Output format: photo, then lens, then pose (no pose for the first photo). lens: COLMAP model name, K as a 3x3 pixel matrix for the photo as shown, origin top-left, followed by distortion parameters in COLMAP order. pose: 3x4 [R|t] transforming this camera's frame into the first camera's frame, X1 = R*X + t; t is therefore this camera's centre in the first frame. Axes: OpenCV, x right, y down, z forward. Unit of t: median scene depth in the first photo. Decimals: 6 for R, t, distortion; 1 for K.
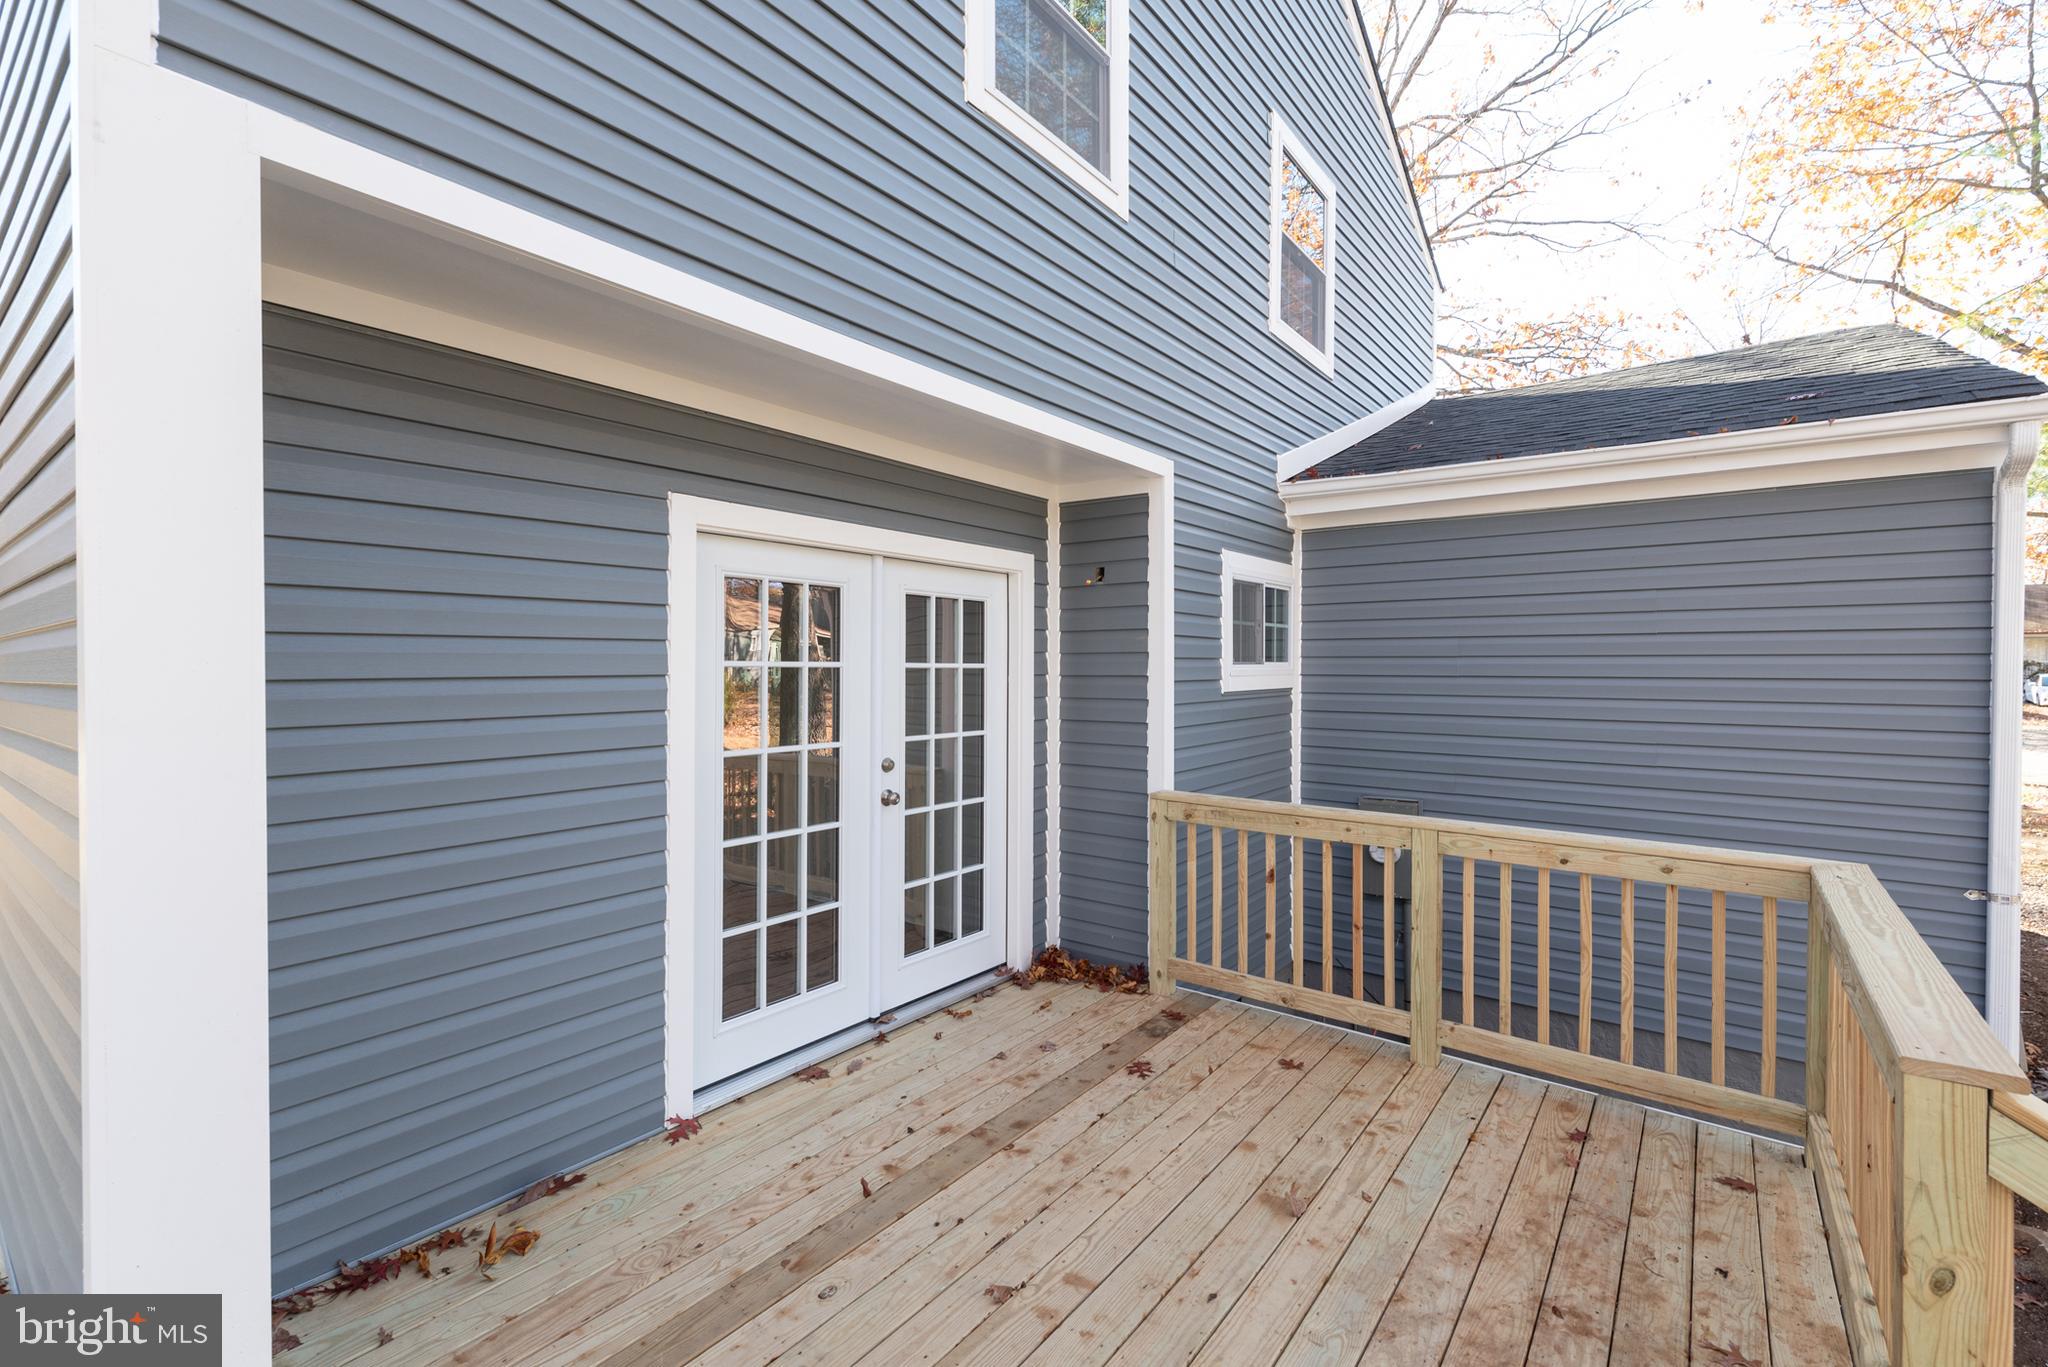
lens RADIAL K [[894.6, 0, 996.7], [0, 894.6, 676.1], [0, 0, 1]] dist [0.004571, -0.000919]
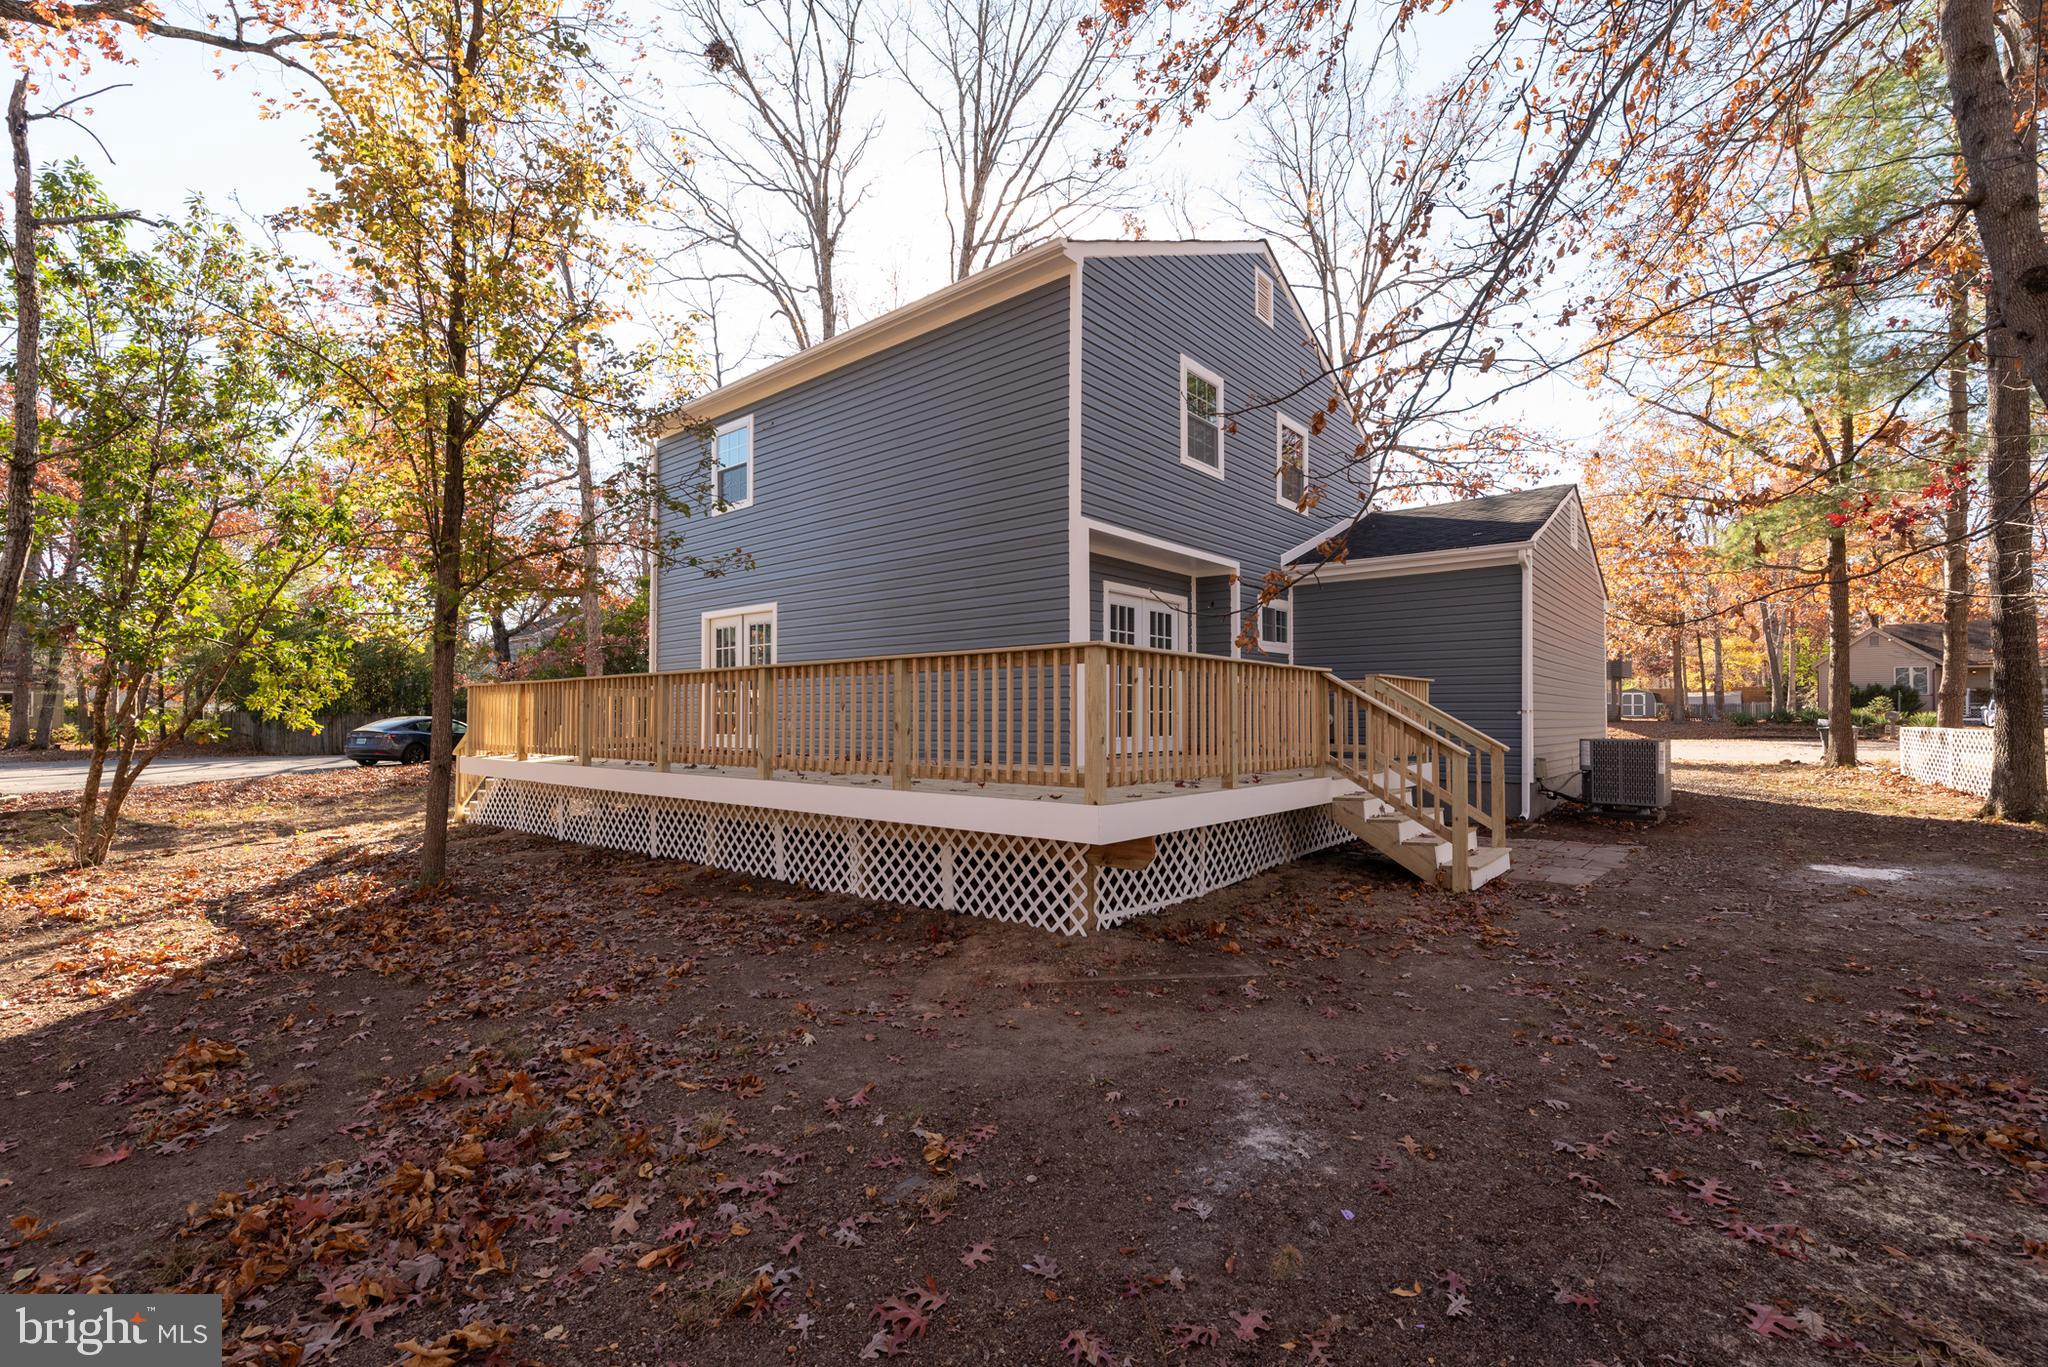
lens RADIAL K [[894.6, 0, 1003.9], [0, 894.6, 727.9], [0, 0, 1]] dist [0.004571, -0.000919]
pose [[0.999537, -0.010466, -0.028561, -0.494733], [0.010447, 0.999945, -0.000822, 0.285544], [0.028568, 0.000523, 0.999592, -1.924010]]
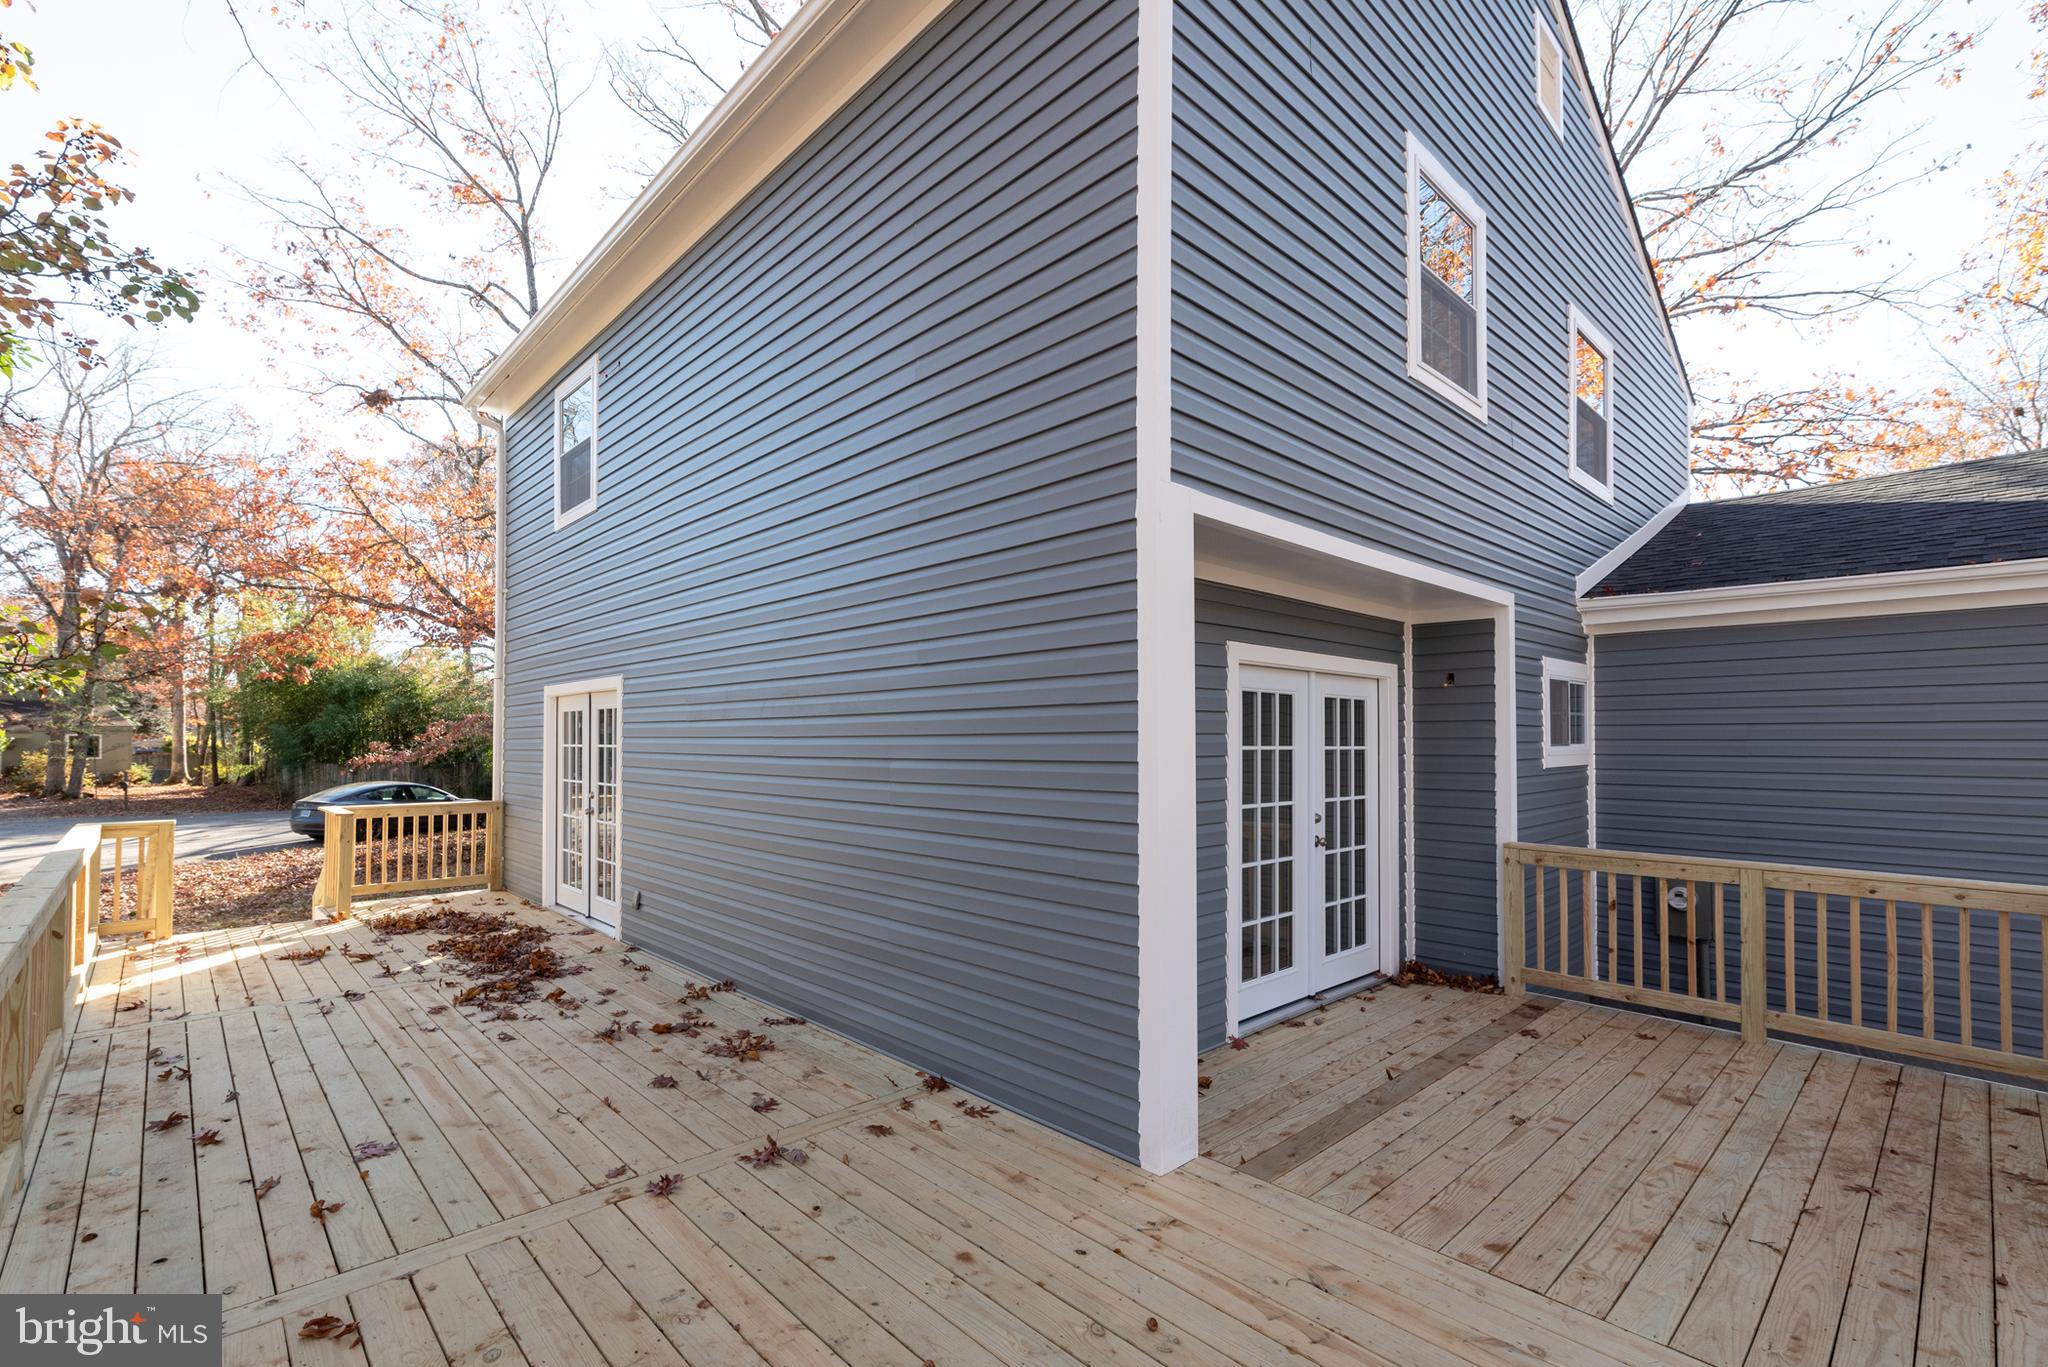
lens RADIAL K [[894.6, 0, 993.5], [0, 894.6, 734.5], [0, 0, 1]] dist [0.004571, -0.000919]
pose [[0.987310, -0.002771, -0.158783, -0.387790], [-0.000596, 0.999776, -0.021155, -0.003283], [0.158806, 0.020981, 0.987087, -0.468935]]
